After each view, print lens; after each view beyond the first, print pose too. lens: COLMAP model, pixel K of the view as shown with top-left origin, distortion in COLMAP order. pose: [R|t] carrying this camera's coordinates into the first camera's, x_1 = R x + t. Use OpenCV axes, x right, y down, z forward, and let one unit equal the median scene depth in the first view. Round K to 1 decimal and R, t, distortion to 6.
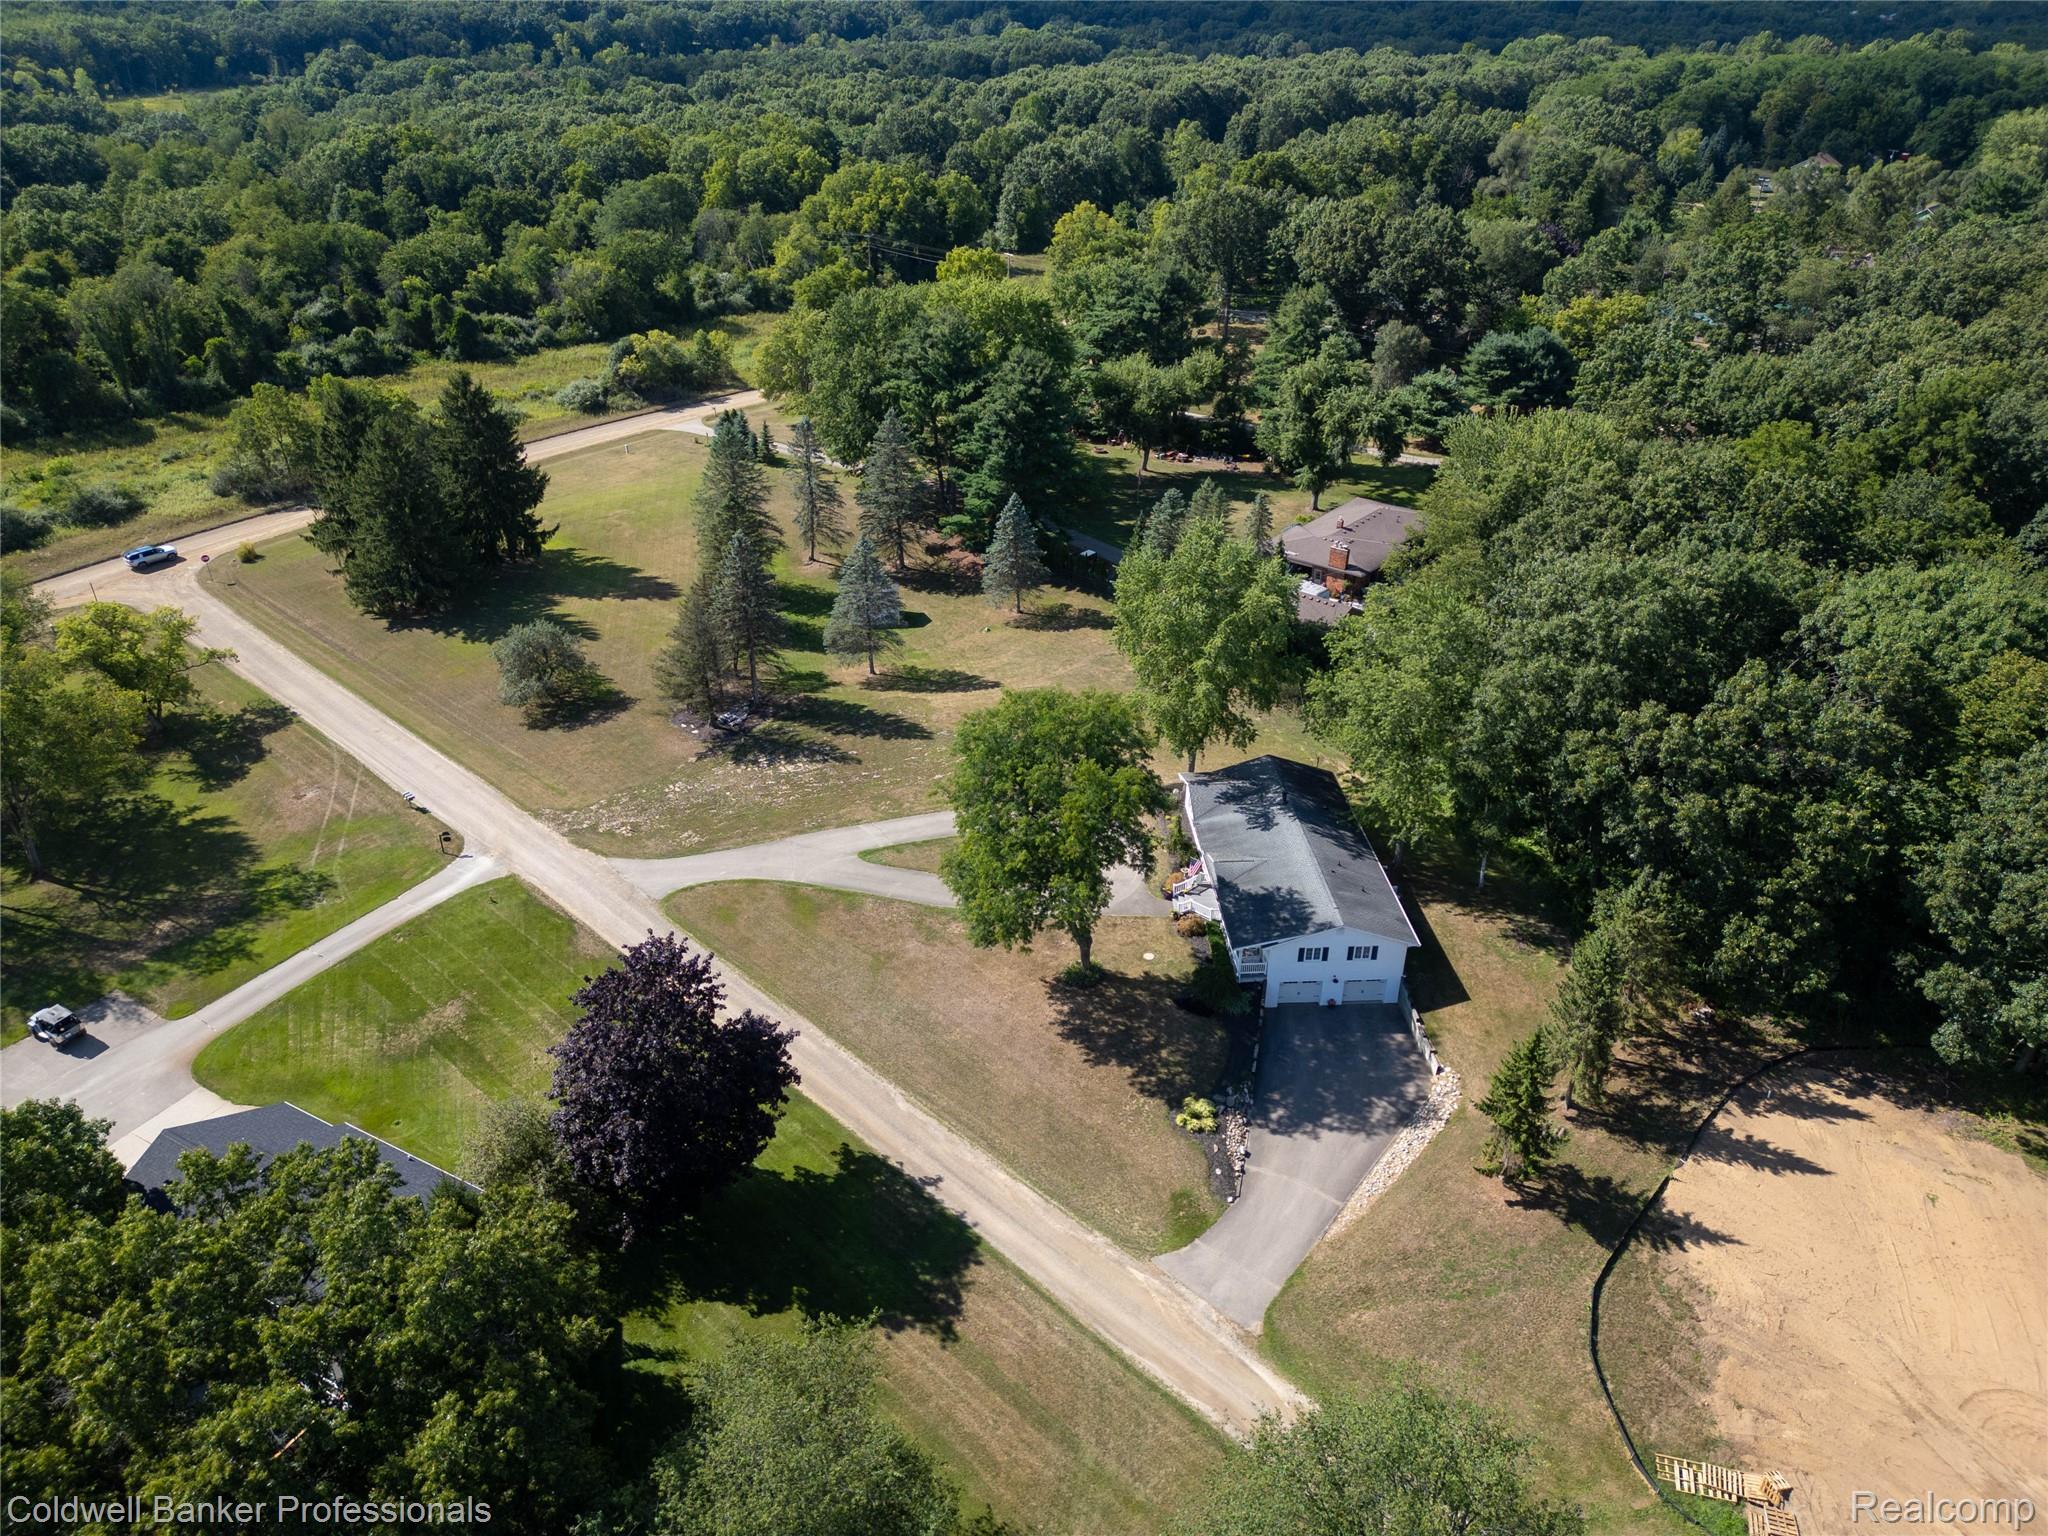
lens RADIAL K [[1440.8, 0, 1019.9], [0, 1440.8, 758.2], [0, 0, 1]] dist [0.073437, -0.071698]
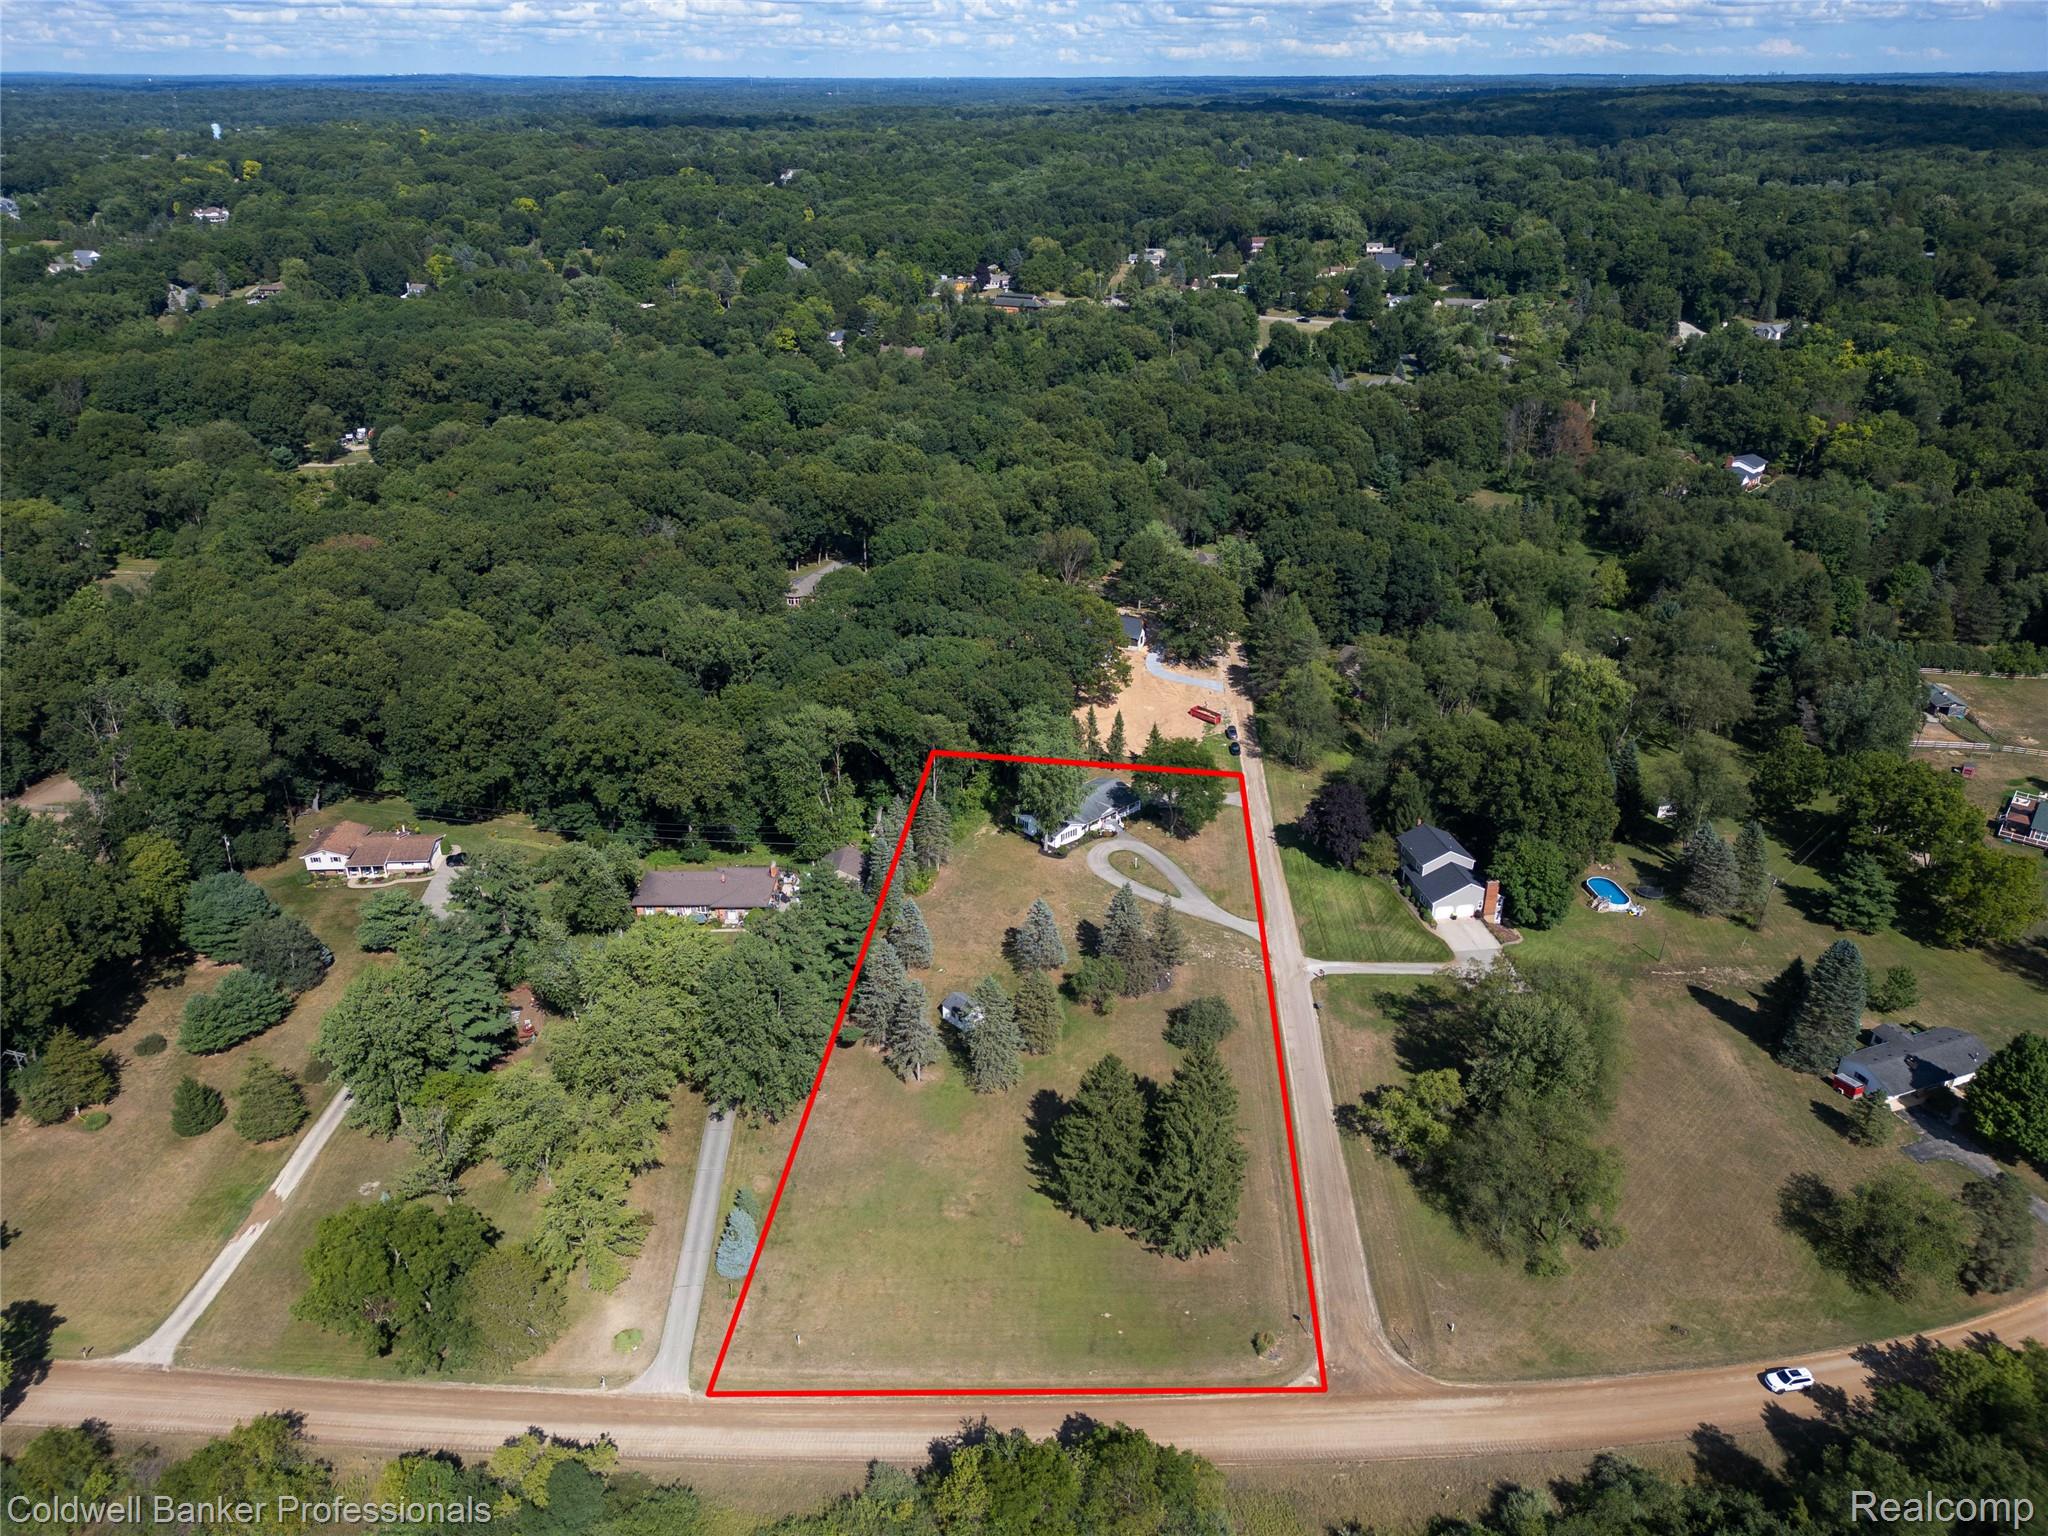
lens RADIAL K [[1440.8, 0, 1019.9], [0, 1440.8, 758.2], [0, 0, 1]] dist [0.073437, -0.071698]
pose [[-0.632777, -0.332922, 0.699111, -1.540137], [0.375365, 0.657797, 0.652996, -1.735813], [-0.677270, 0.675622, -0.291272, 1.780805]]
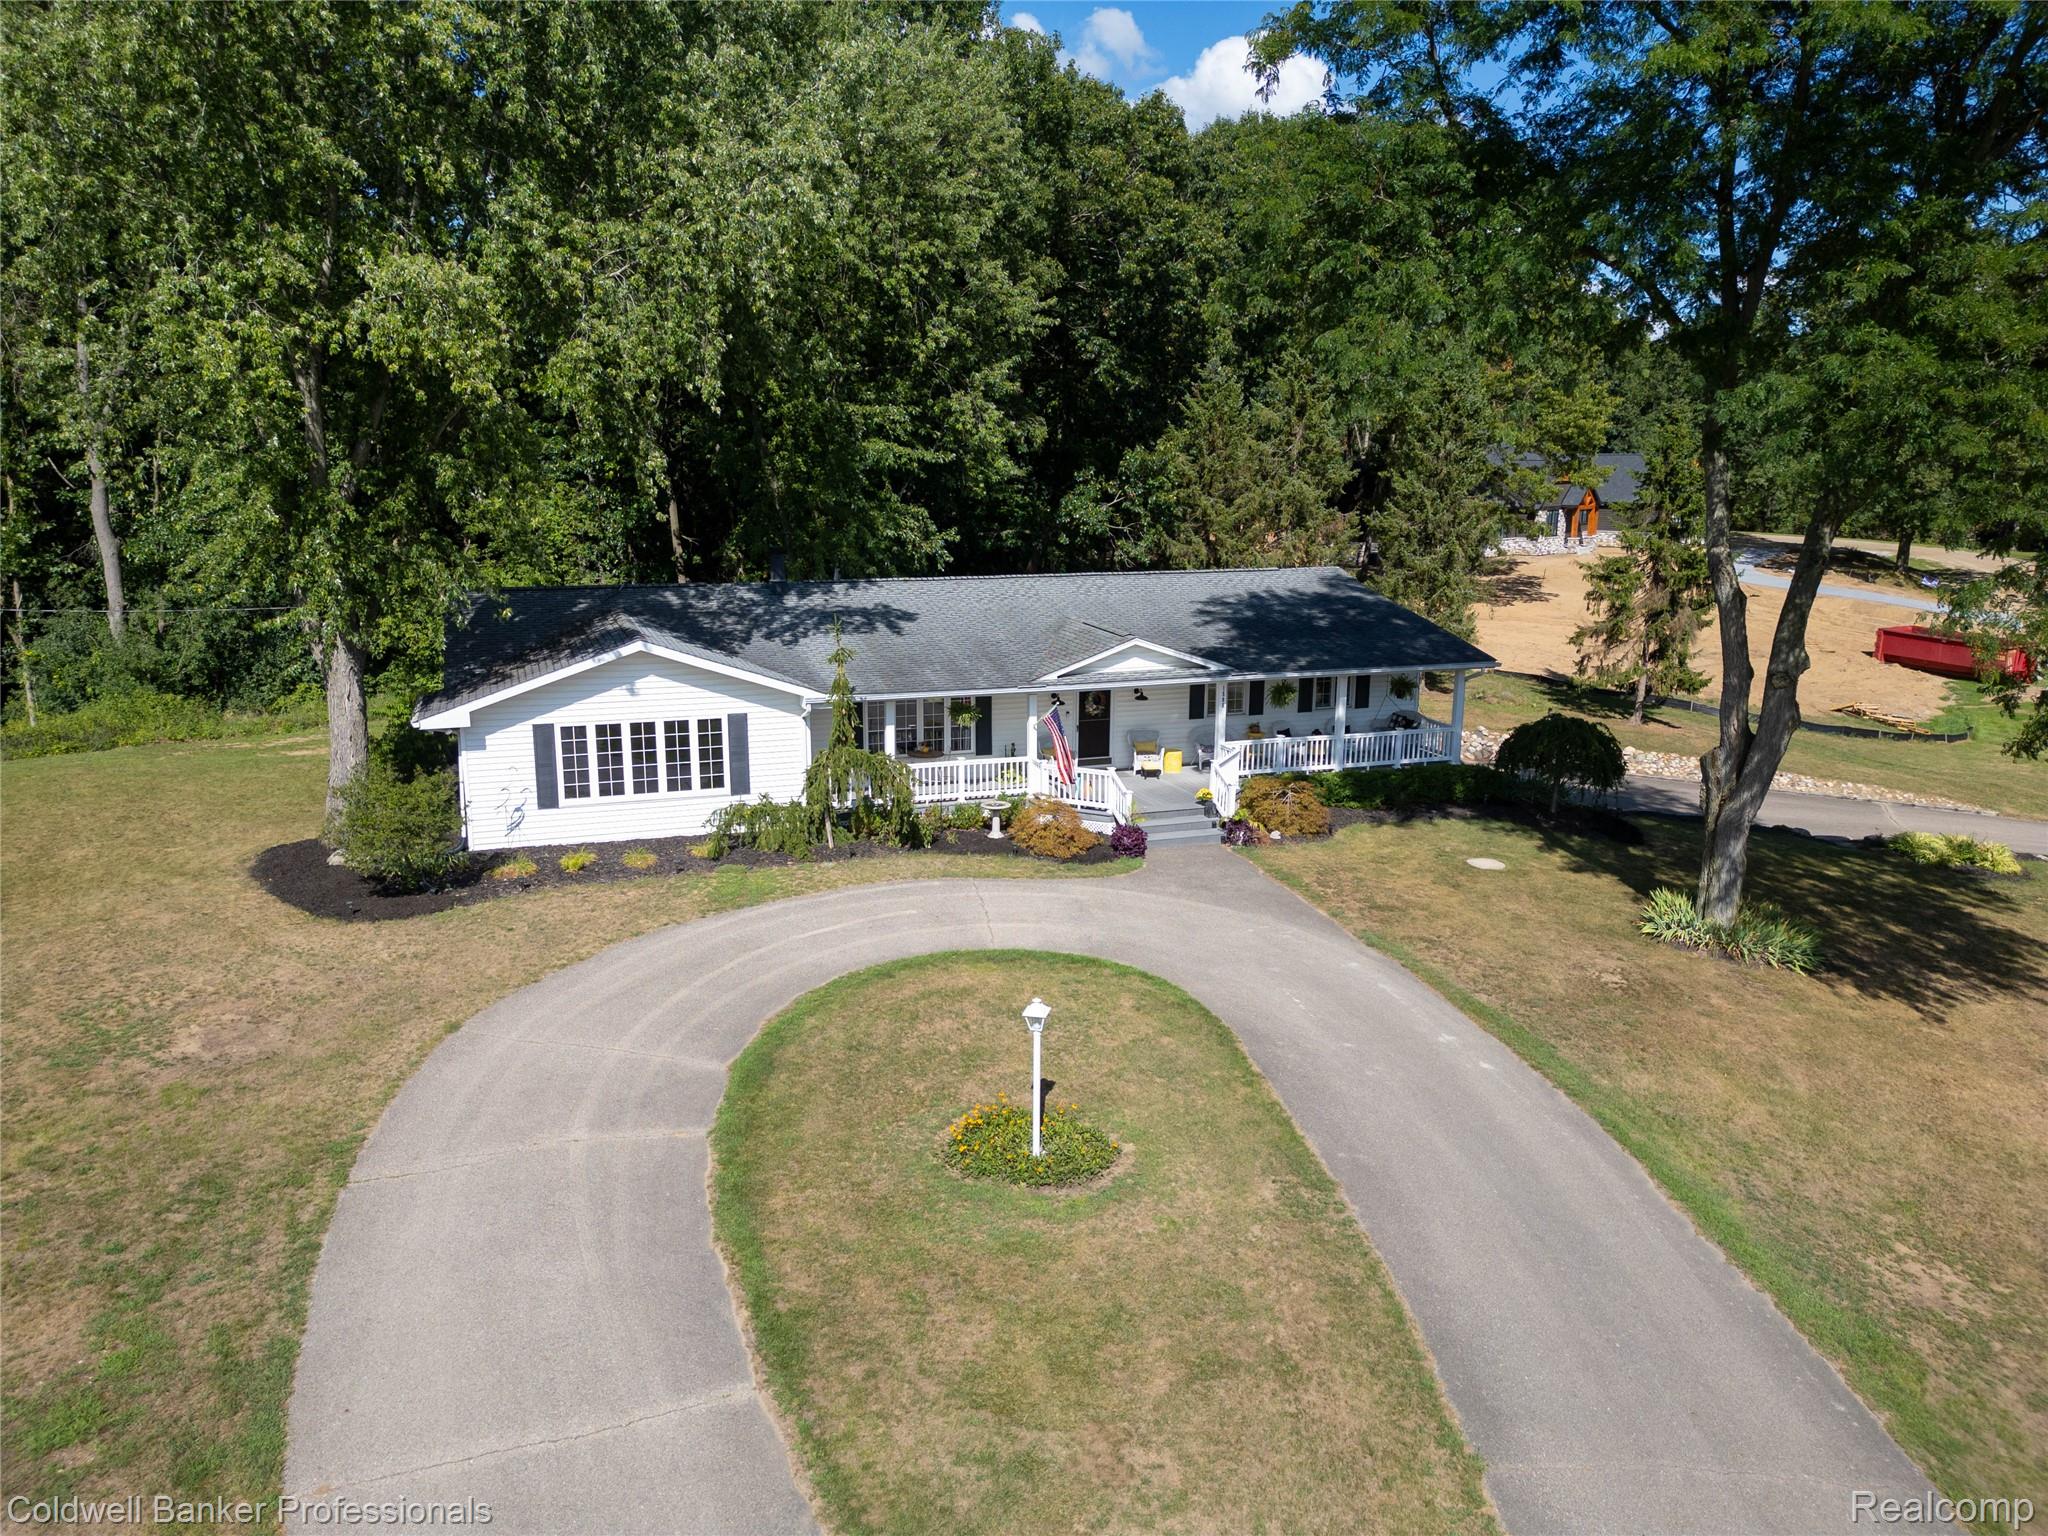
lens RADIAL K [[1440.8, 0, 1019.9], [0, 1440.8, 758.2], [0, 0, 1]] dist [0.073437, -0.071698]
pose [[-0.281627, -0.204018, 0.937584, -0.145708], [0.461780, 0.827717, 0.318818, -0.015379], [-0.841098, 0.522744, -0.138896, 1.054776]]
